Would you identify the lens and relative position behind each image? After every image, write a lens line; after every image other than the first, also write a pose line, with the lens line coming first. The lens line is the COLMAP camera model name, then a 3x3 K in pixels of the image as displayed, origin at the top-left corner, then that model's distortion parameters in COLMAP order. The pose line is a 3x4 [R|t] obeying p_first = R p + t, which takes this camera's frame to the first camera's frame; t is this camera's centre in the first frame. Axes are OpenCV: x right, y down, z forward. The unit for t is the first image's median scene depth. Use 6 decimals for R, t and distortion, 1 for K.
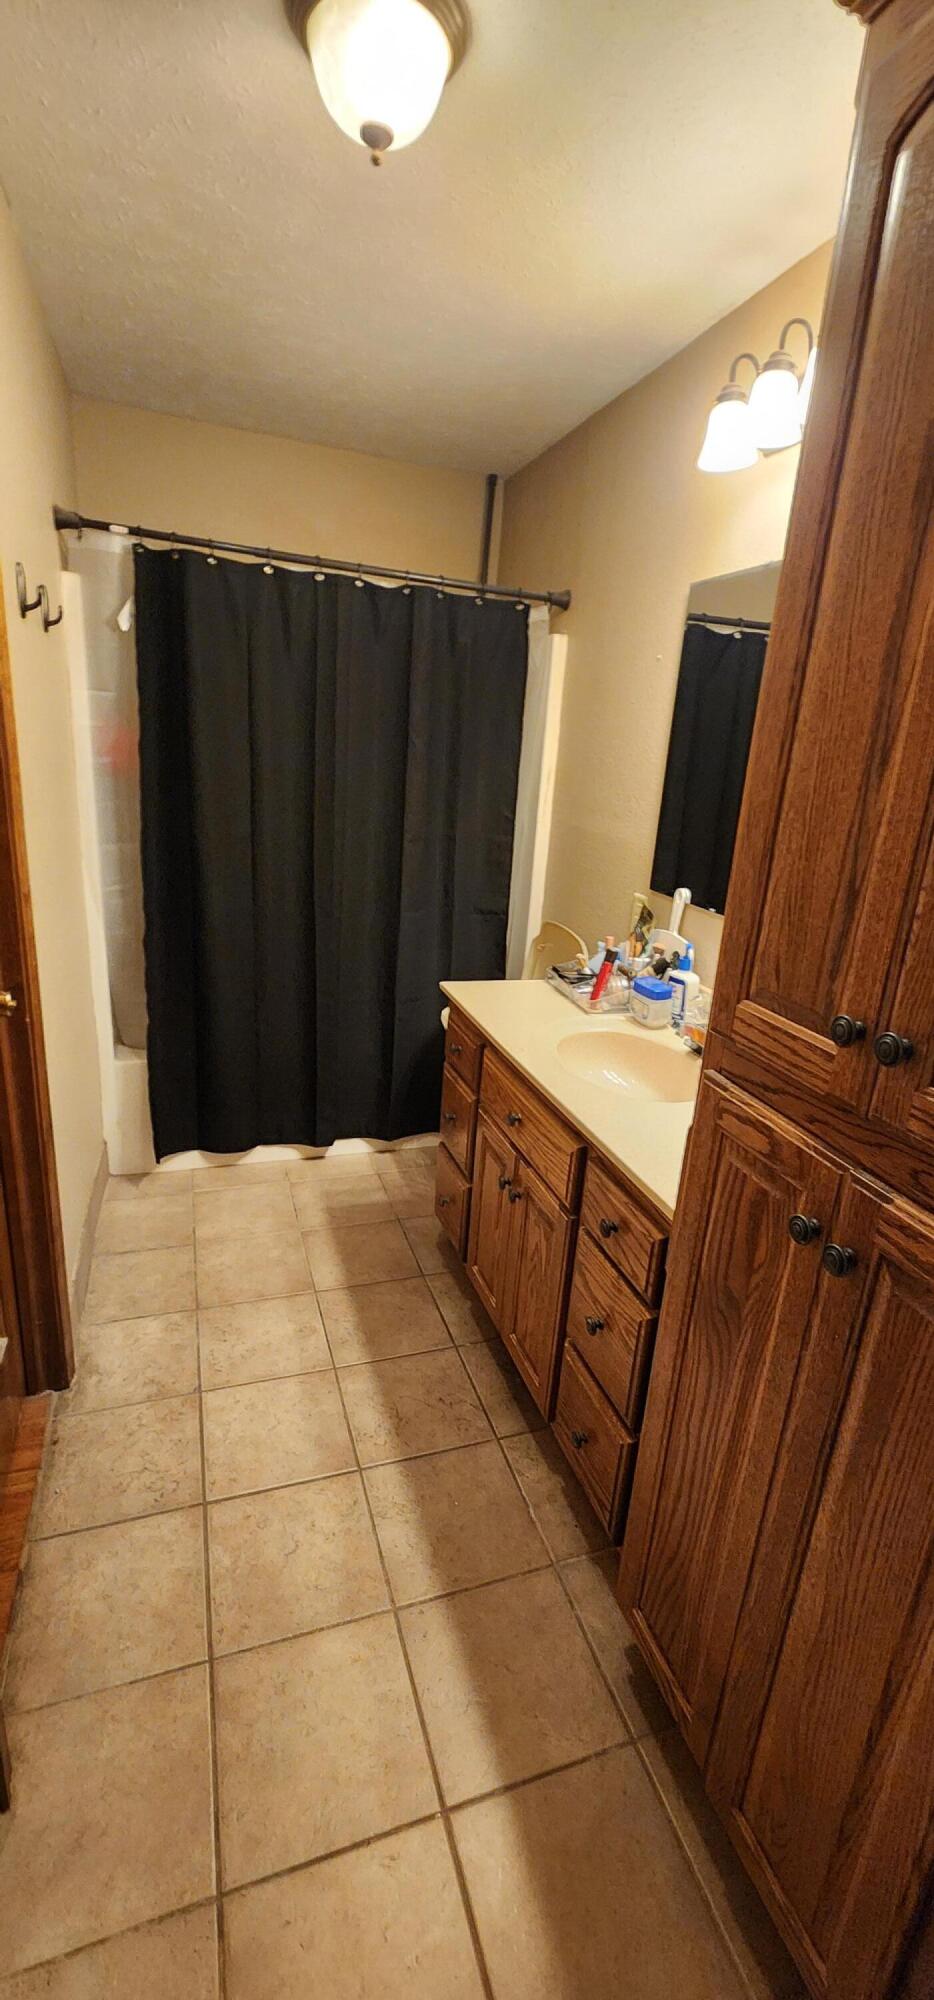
lens RADIAL K [[823.9, 0, 473.0], [0, 823.9, 1004.7], [0, 0, 1]] dist [-0.002048, 0.000608]
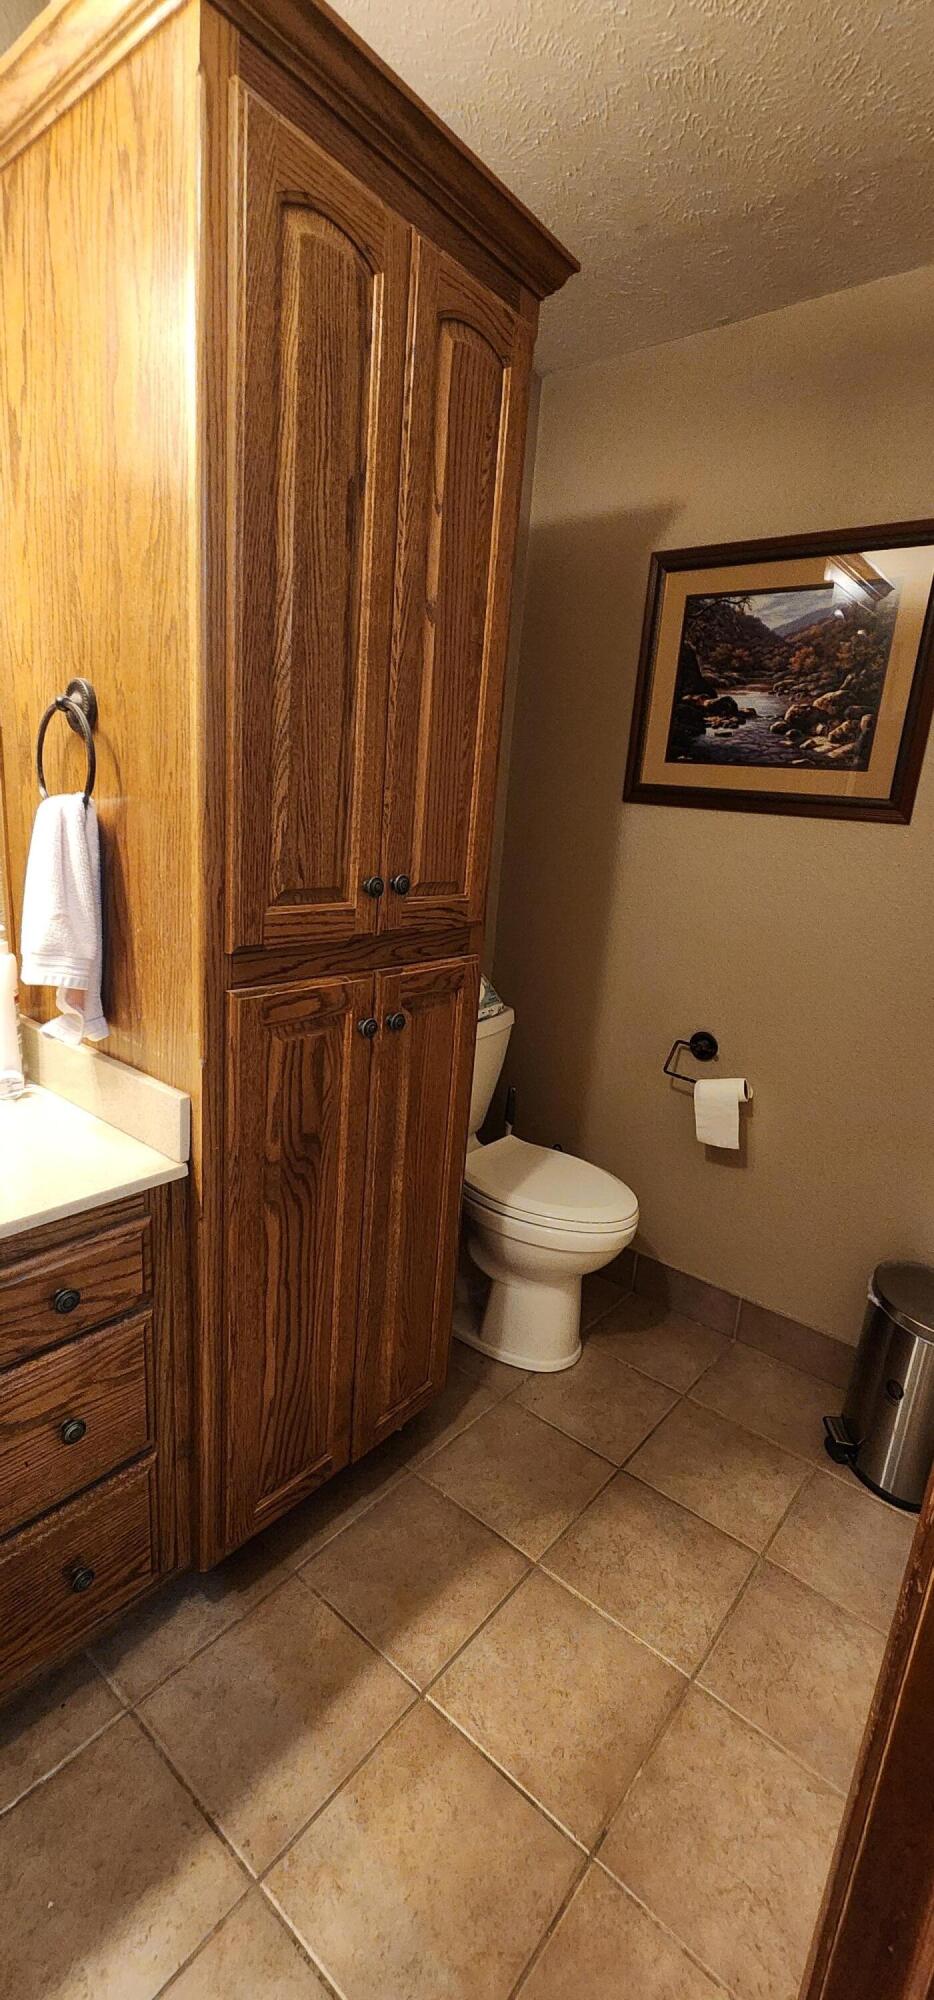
lens RADIAL K [[823.9, 0, 474.9], [0, 823.9, 1003.9], [0, 0, 1]] dist [-0.002048, 0.000608]
pose [[-0.512486, -0.310127, 0.800736, -0.749099], [0.148966, 0.886255, 0.438590, -0.333542], [-0.845676, 0.344054, -0.407995, 1.219635]]
